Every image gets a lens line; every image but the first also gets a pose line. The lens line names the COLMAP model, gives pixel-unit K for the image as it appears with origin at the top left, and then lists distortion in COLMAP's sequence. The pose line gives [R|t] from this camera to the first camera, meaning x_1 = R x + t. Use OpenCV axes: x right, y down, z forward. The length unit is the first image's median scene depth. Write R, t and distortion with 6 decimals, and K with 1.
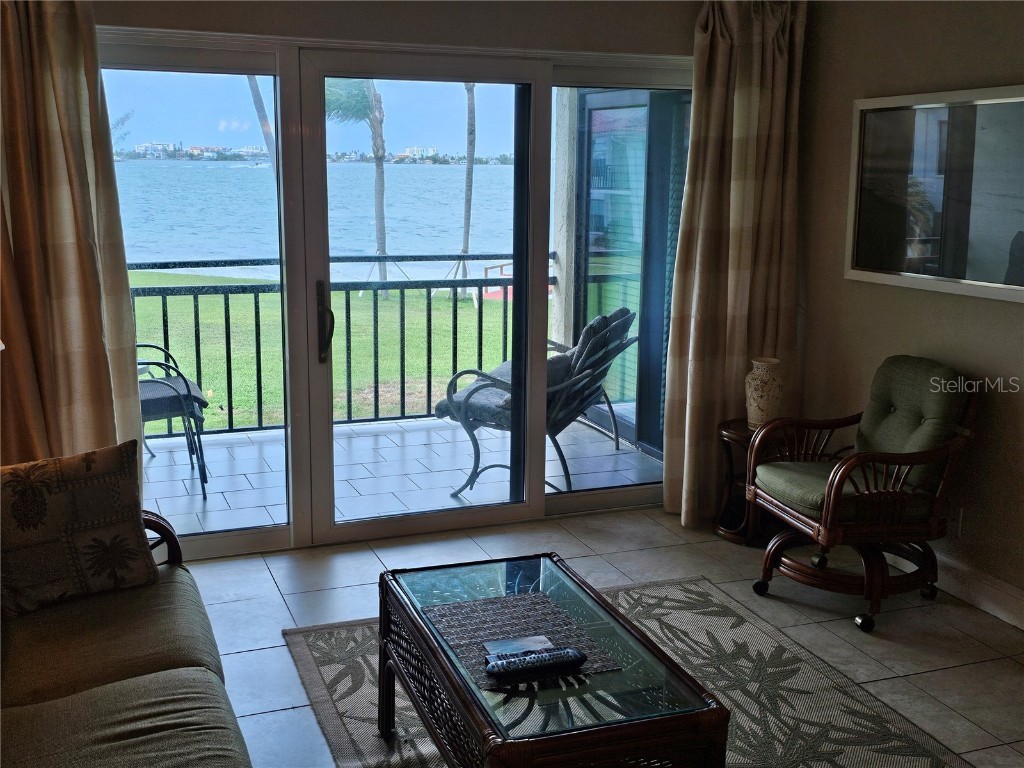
lens RADIAL K [[1127.0, 0, 514.1], [0, 1127.0, 374.4], [0, 0, 1]] dist [0.045854, 0.000000]
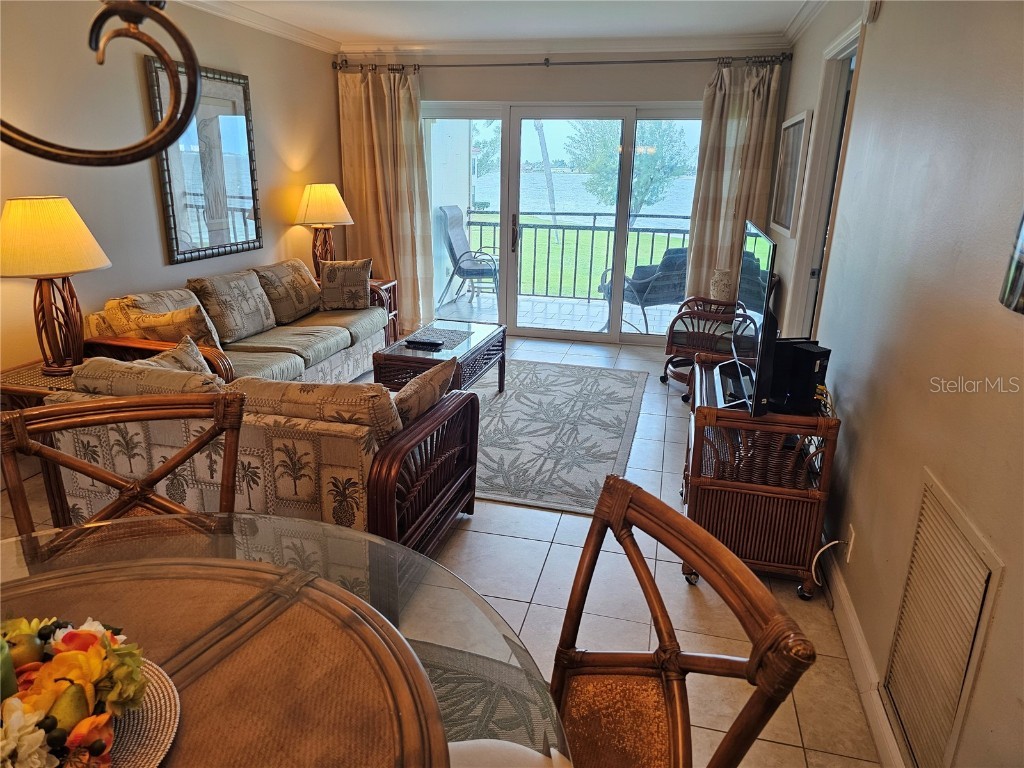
lens RADIAL K [[685.4, 0, 513.8], [0, 685.4, 370.6], [0, 0, 1]] dist [0.064567, -0.051222]
pose [[0.819217, 0.170781, -0.547465, 0.643073], [-0.120929, 0.984608, 0.126190, 0.051823], [0.560589, -0.037172, 0.827260, -0.142045]]
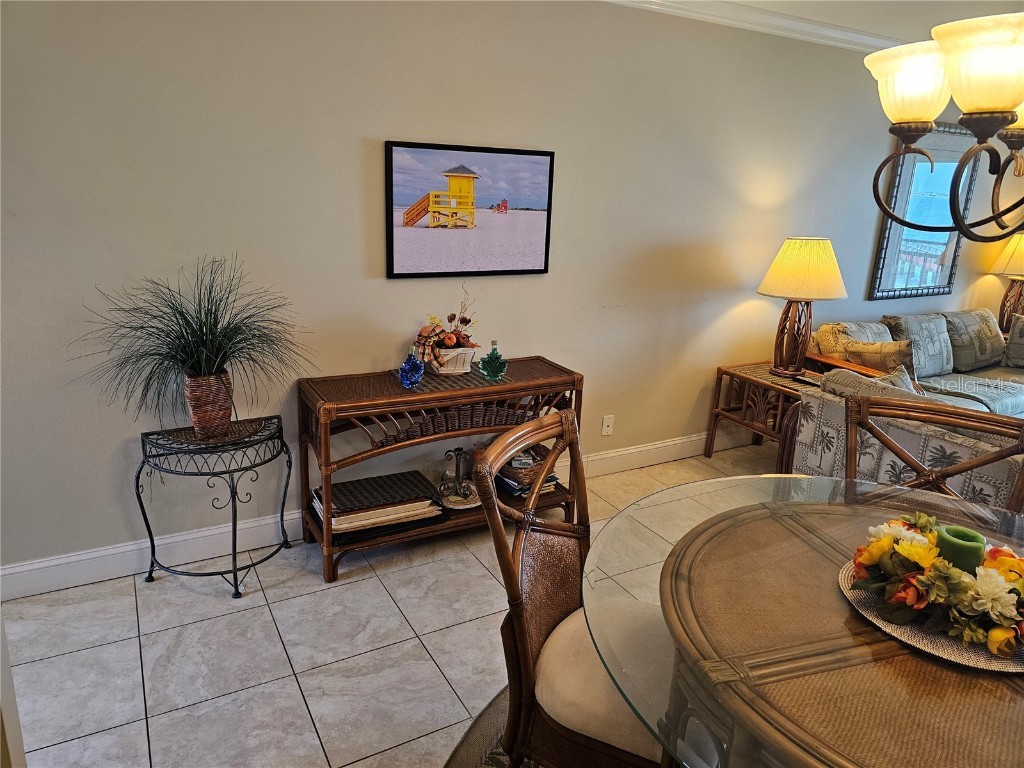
lens RADIAL K [[685.4, 0, 517.9], [0, 685.4, 383.8], [0, 0, 1]] dist [0.064567, -0.051222]
pose [[0.153070, 0.273438, -0.949632, 0.670836], [-0.228579, 0.944694, 0.235172, 0.080127], [0.961416, 0.181068, 0.207106, -0.328529]]
